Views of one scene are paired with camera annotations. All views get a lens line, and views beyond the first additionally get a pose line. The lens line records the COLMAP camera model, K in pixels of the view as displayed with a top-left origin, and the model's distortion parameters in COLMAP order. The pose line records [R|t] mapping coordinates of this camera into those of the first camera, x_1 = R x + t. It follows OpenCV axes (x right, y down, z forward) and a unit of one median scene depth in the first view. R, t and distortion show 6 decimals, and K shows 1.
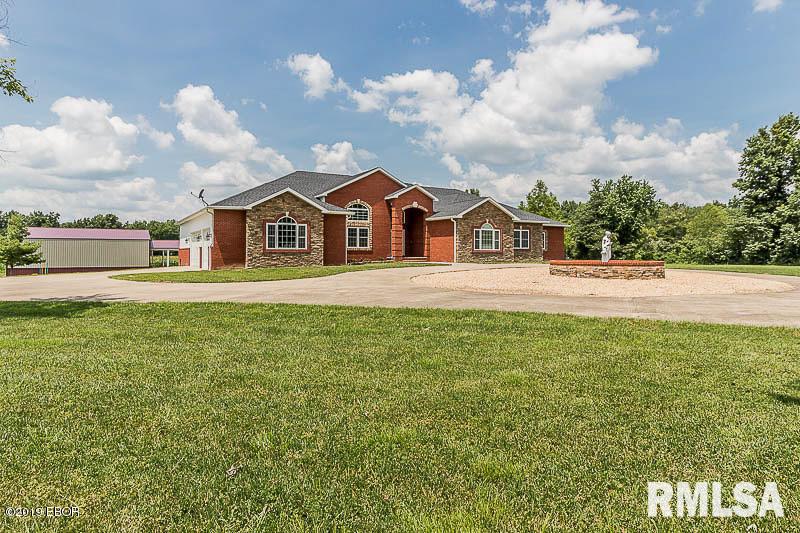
lens RADIAL K [[477.2, 0, 396.4], [0, 477.2, 266.9], [0, 0, 1]] dist [0.004315, -0.000799]
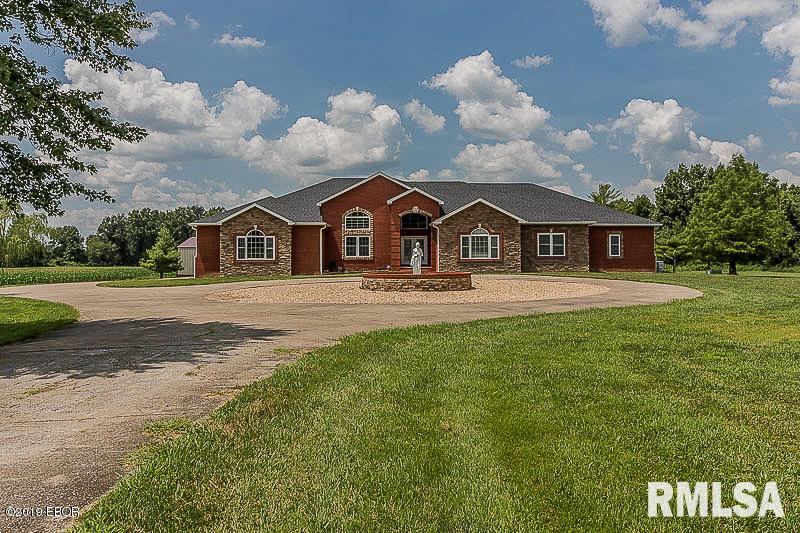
lens RADIAL K [[637.0, 0, 402.1], [0, 637.0, 267.2], [0, 0, 1]] dist [0.013222, 0.003538]
pose [[0.868121, 0.002960, -0.496343, 0.650155], [-0.009531, 0.999897, -0.010706, -0.005938], [0.496261, 0.014025, 0.868060, -0.083342]]
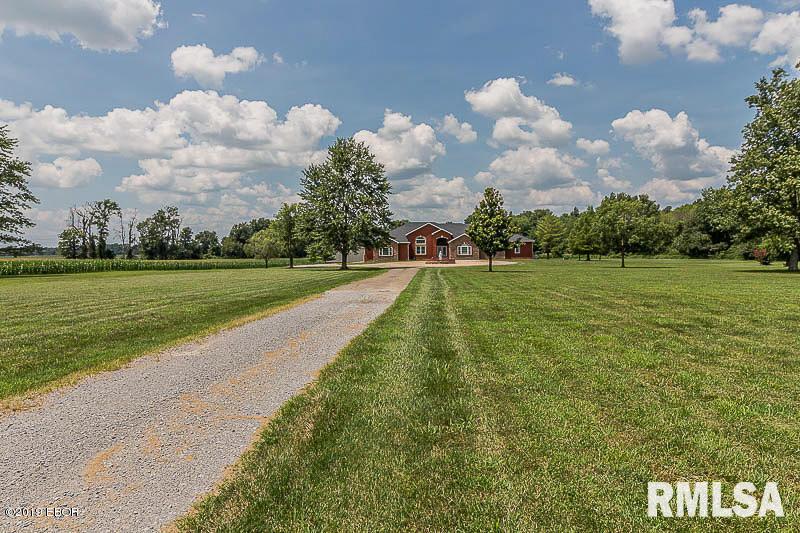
lens RADIAL K [[555.0, 0, 398.3], [0, 555.0, 265.5], [0, 0, 1]] dist [0.003366, 0.000326]
pose [[0.825525, 0.003526, -0.564355, 1.550289], [-0.001563, 0.999991, 0.003961, 0.010211], [0.564364, -0.002387, 0.825523, -1.596527]]
